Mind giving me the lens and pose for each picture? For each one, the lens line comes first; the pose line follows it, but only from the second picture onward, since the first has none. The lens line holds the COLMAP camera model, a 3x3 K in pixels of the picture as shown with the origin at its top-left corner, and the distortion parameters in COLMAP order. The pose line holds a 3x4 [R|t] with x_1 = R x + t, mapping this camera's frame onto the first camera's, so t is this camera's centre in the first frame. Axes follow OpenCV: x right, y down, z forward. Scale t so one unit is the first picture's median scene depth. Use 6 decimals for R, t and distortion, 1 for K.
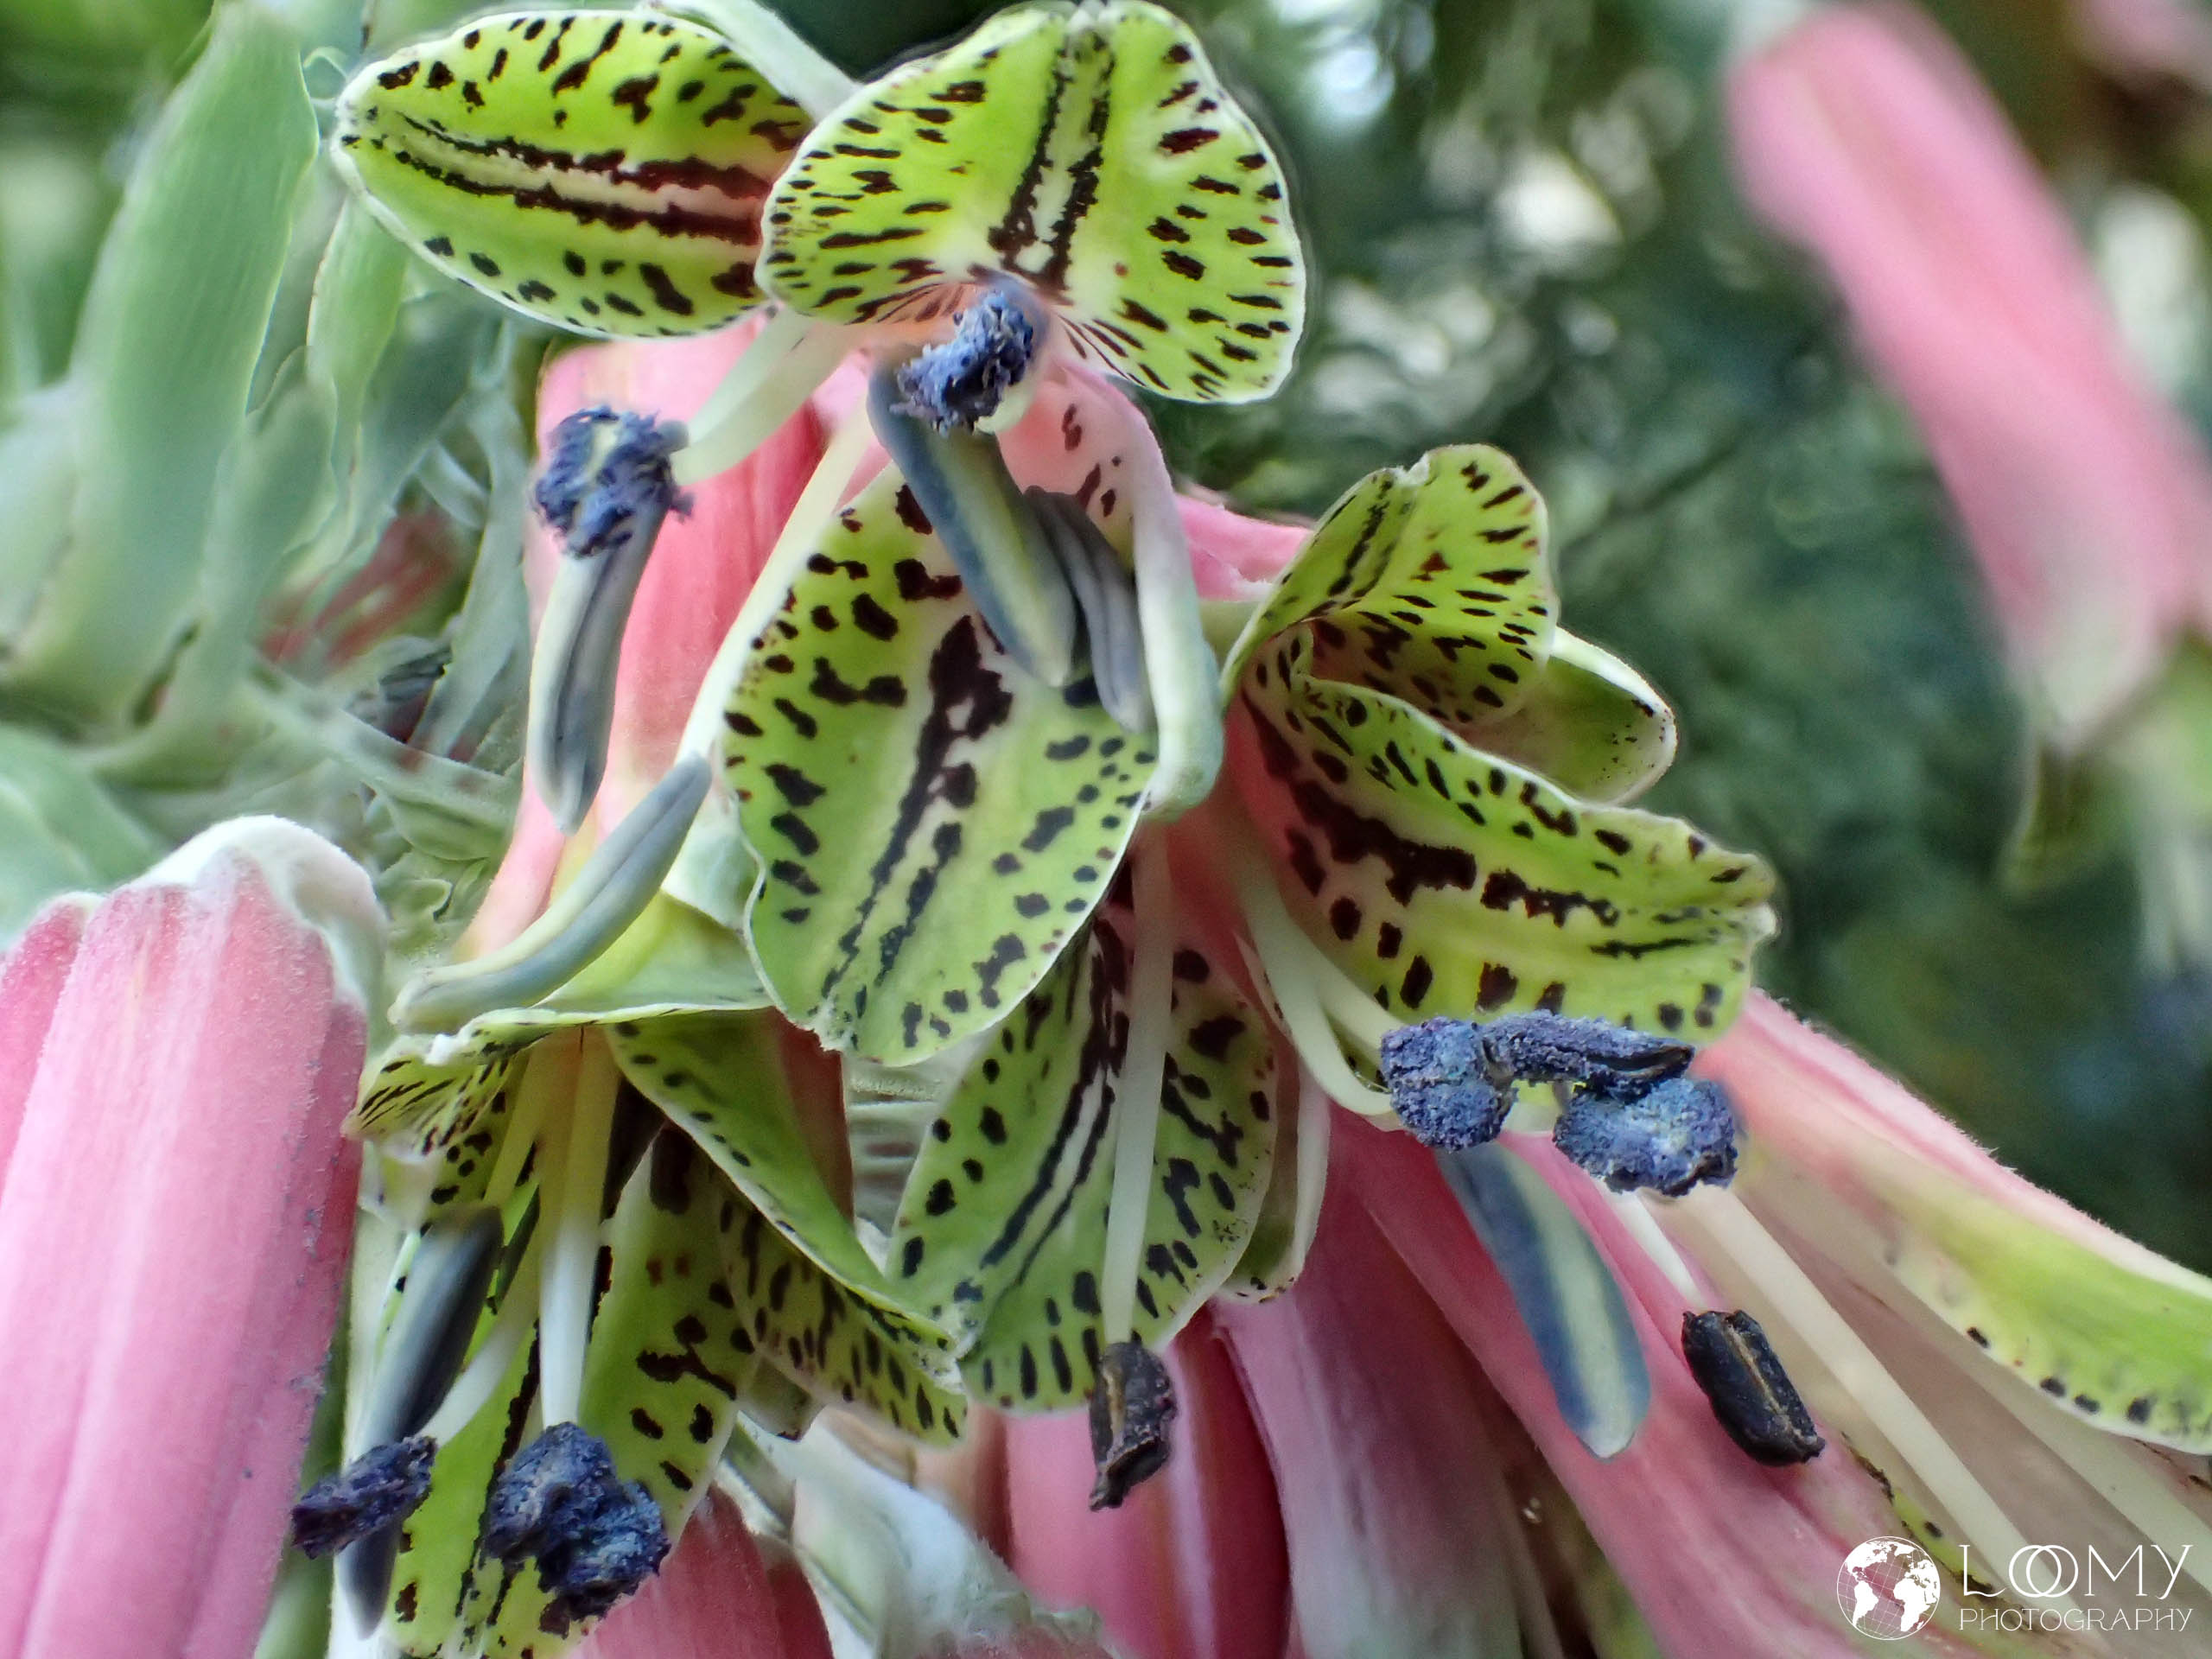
lens RADIAL K [[2486.8, 0, 1106.0], [0, 2486.8, 829.5], [0, 0, 1]] dist [0.012176, 0.017027]
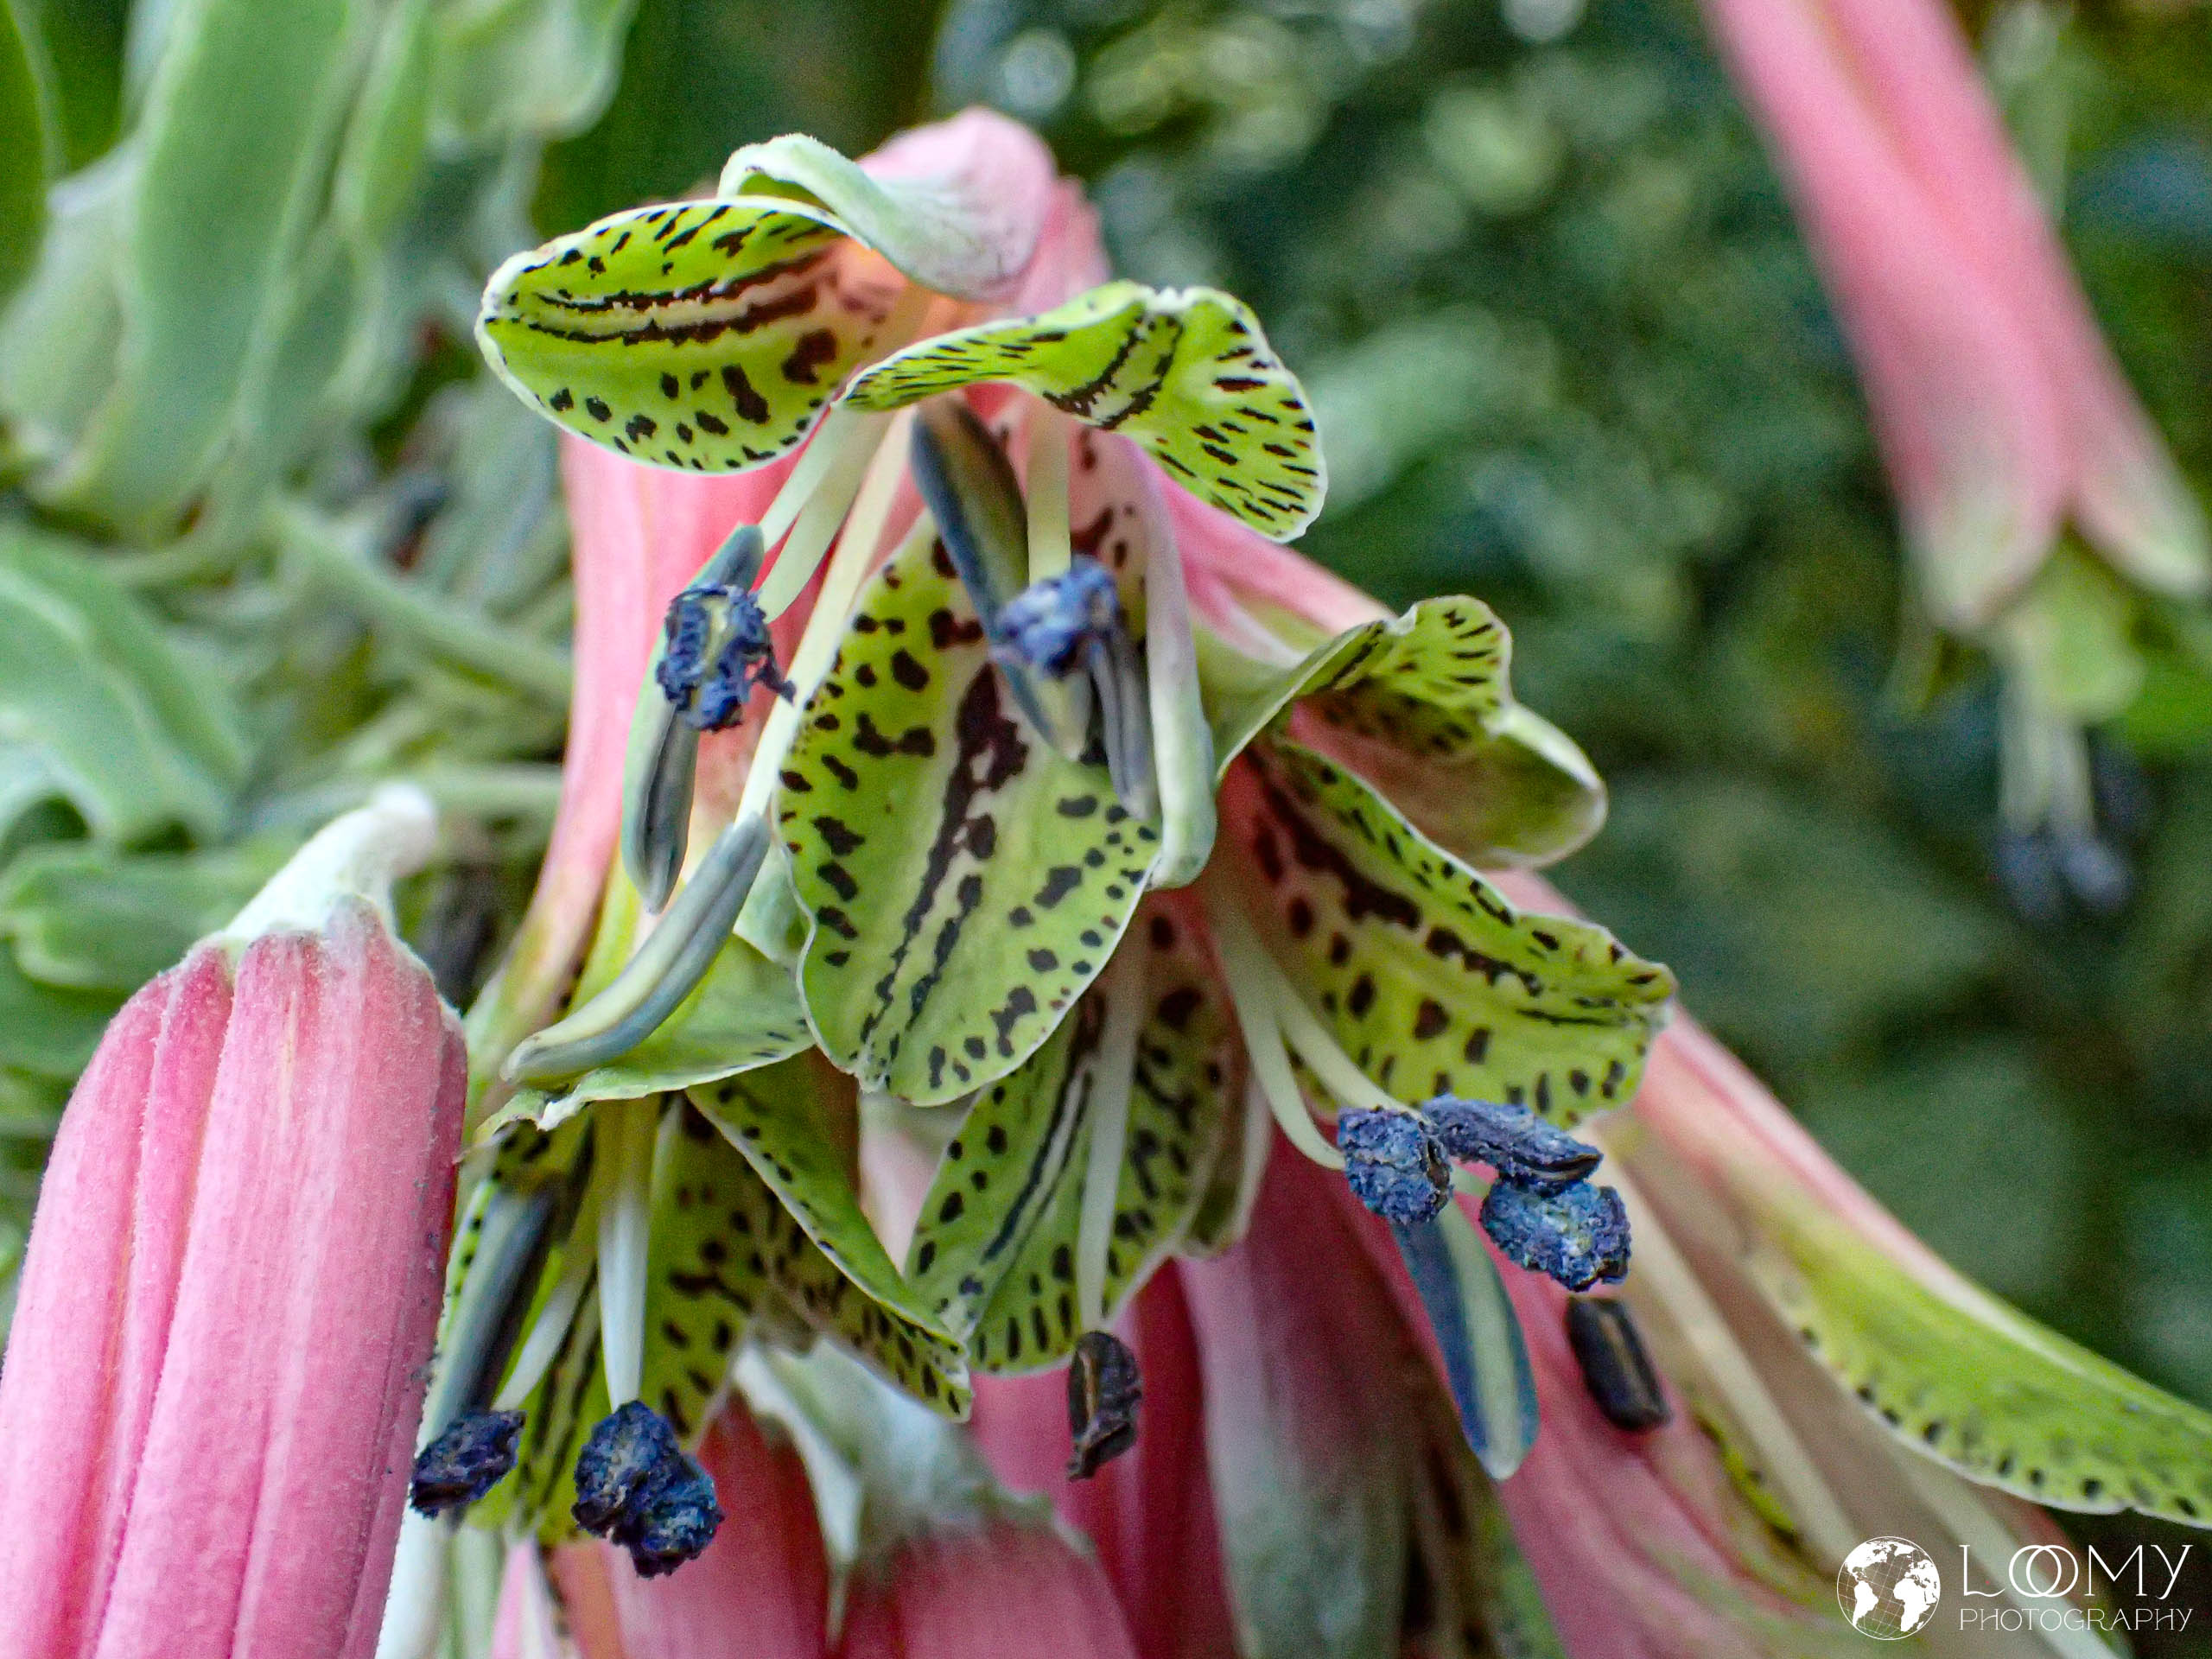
lens RADIAL K [[2403.1, 0, 1106.0], [0, 2403.1, 829.5], [0, 0, 1]] dist [0.001542, -0.003870]
pose [[0.997329, 0.055900, 0.047020, -0.057231], [-0.061854, 0.988700, 0.136554, -0.186812], [-0.038855, -0.139098, 0.989516, -0.097905]]
